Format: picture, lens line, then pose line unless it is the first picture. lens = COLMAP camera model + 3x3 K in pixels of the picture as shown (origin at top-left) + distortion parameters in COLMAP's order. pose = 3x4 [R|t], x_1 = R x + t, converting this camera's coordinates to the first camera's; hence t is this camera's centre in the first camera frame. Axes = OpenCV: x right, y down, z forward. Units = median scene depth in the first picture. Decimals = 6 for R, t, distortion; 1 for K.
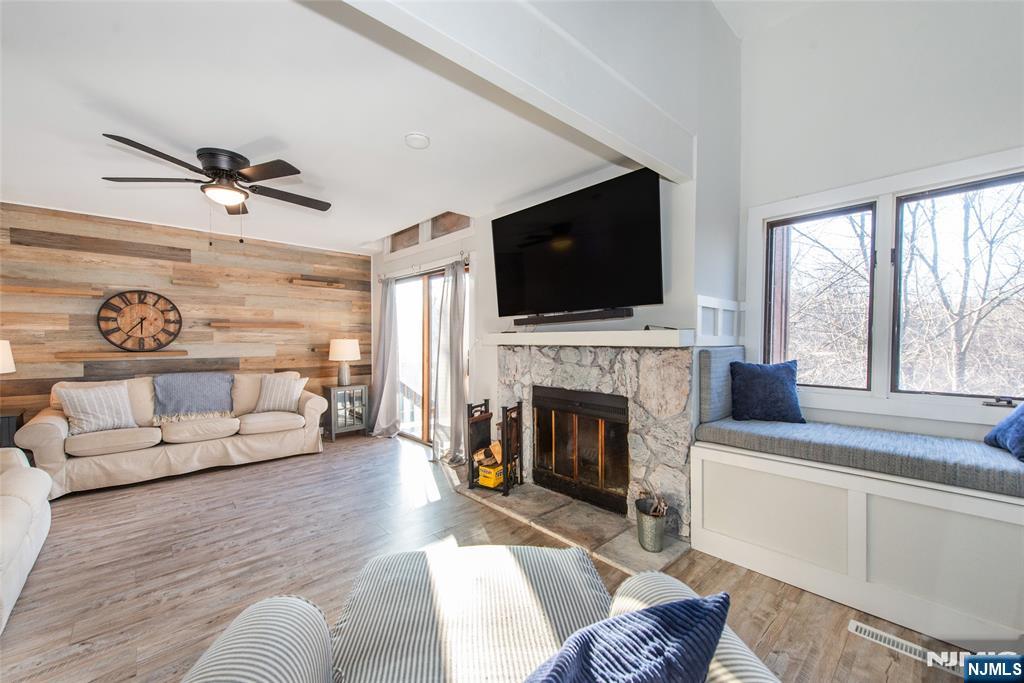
lens RADIAL K [[398.2, 0, 515.8], [0, 398.2, 350.2], [0, 0, 1]] dist [0.012389, -0.002791]
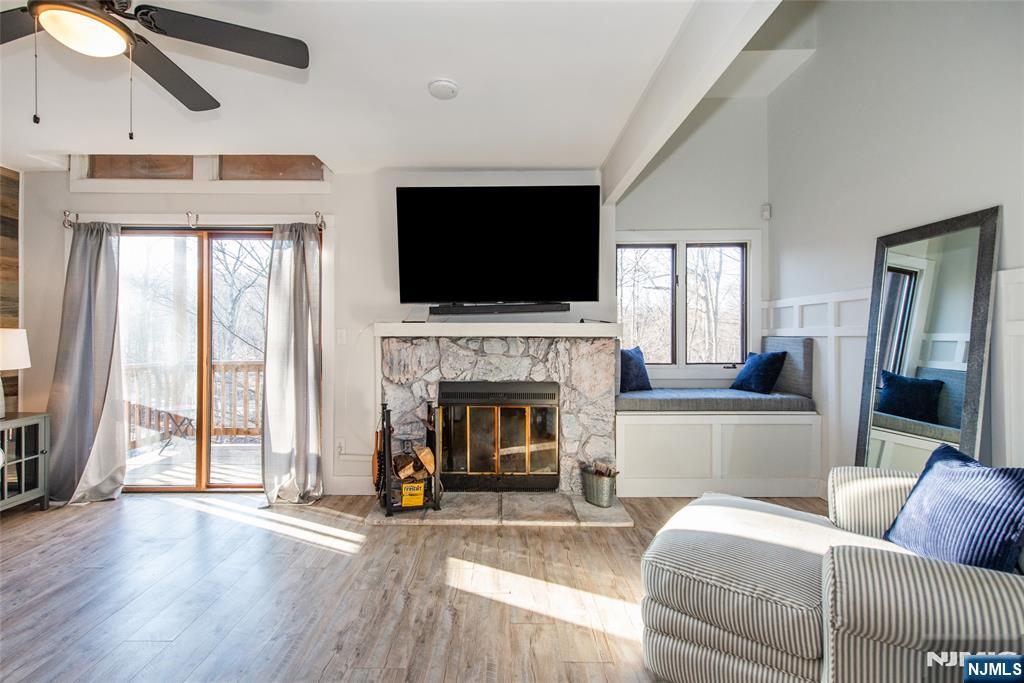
lens RADIAL K [[452.5, 0, 505.0], [0, 452.5, 334.8], [0, 0, 1]] dist [0.009180, -0.001739]
pose [[0.686715, 0.000367, 0.726926, -0.669850], [0.016445, 0.999736, -0.016040, 0.001628], [-0.726741, 0.022969, 0.686528, 0.214431]]
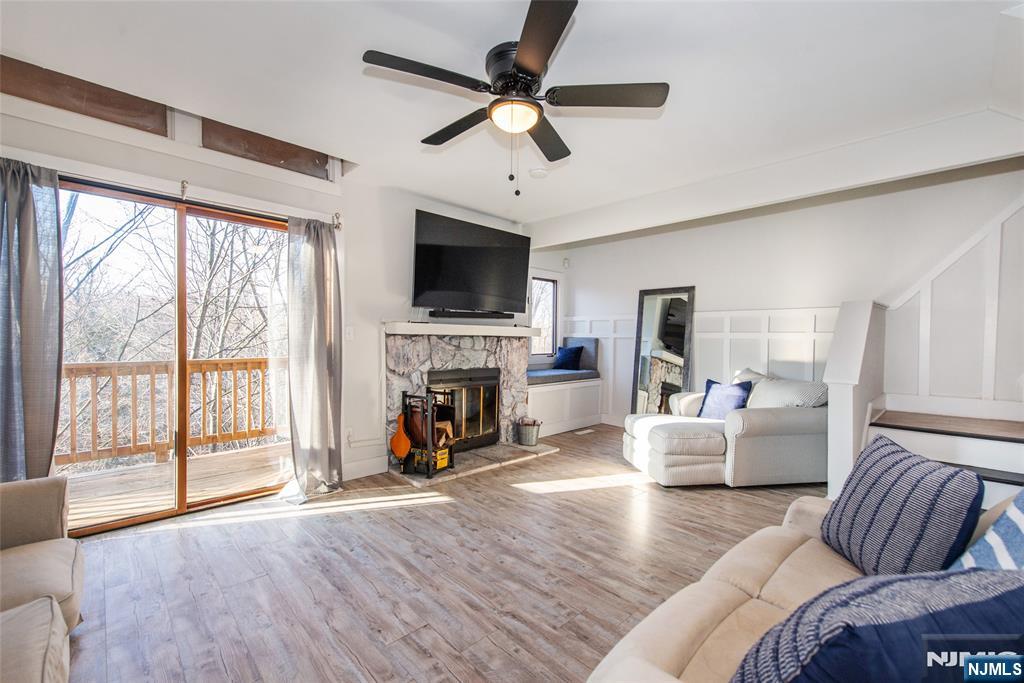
lens RADIAL K [[415.4, 0, 508.0], [0, 415.4, 347.2], [0, 0, 1]] dist [0.011482, -0.002983]
pose [[0.001401, -0.023553, 0.999722, -1.250085], [0.008813, 0.999684, 0.023540, -0.004601], [-0.999960, 0.008778, 0.001608, 0.870639]]
